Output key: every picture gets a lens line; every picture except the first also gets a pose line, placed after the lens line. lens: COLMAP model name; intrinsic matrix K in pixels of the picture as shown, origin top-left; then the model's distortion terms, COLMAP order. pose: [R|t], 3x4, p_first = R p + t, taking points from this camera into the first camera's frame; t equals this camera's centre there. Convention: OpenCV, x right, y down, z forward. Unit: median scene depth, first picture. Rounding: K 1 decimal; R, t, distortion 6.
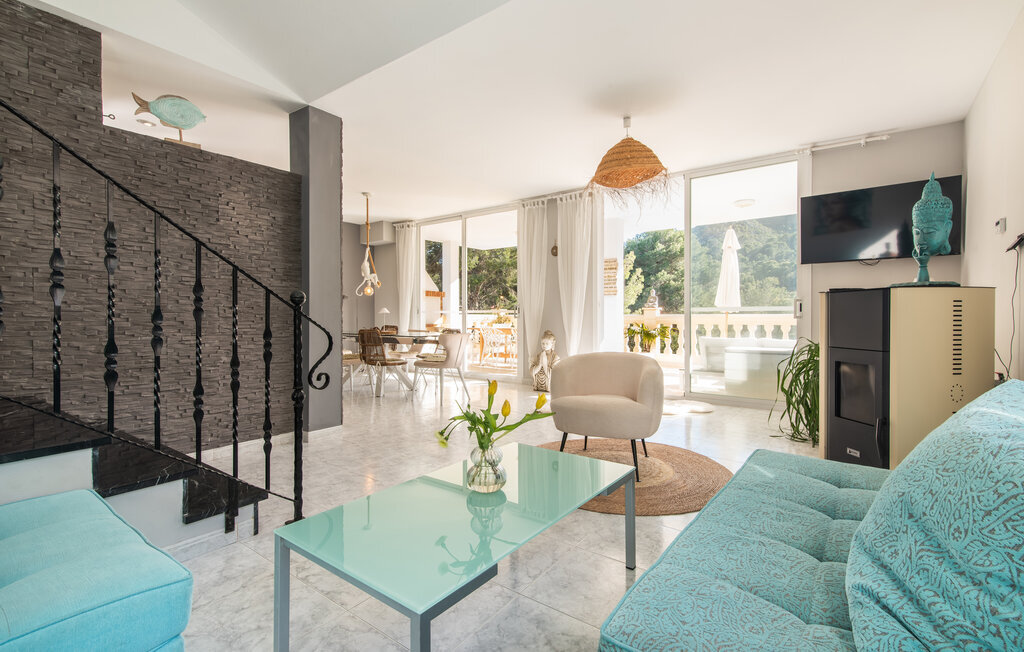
lens RADIAL K [[468.6, 0, 518.3], [0, 468.6, 321.2], [0, 0, 1]] dist [0.002841, 0.000646]
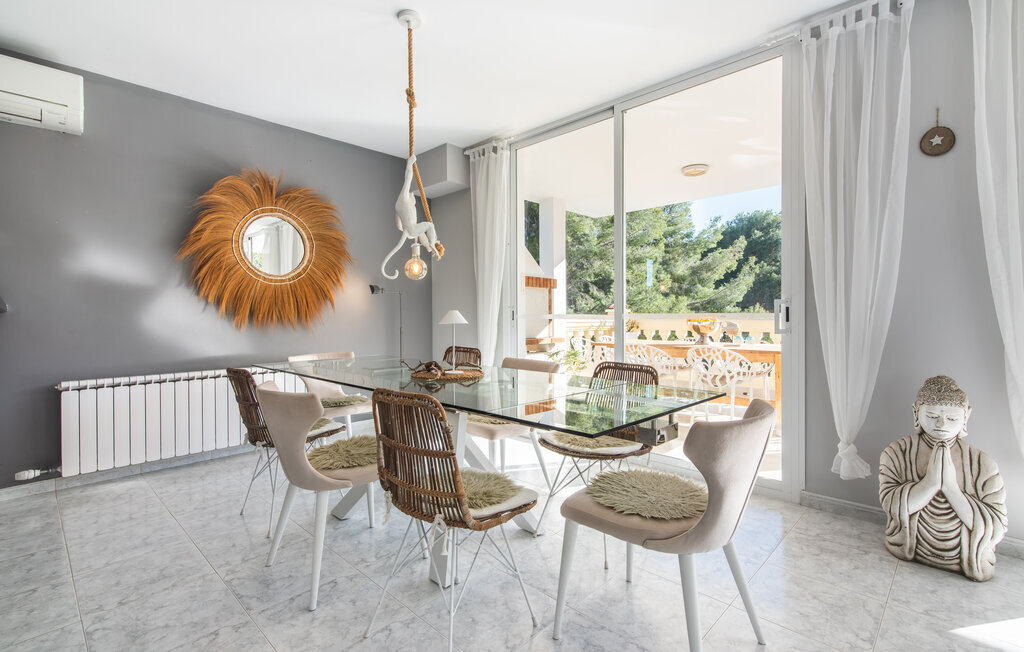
lens RADIAL K [[468.6, 0, 512.6], [0, 468.6, 323.7], [0, 0, 1]] dist [0.002841, 0.000646]
pose [[0.990958, -0.004428, -0.134099, -0.145985], [0.005318, 0.999966, 0.006277, -0.015501], [0.134067, -0.006933, 0.990948, 0.489457]]
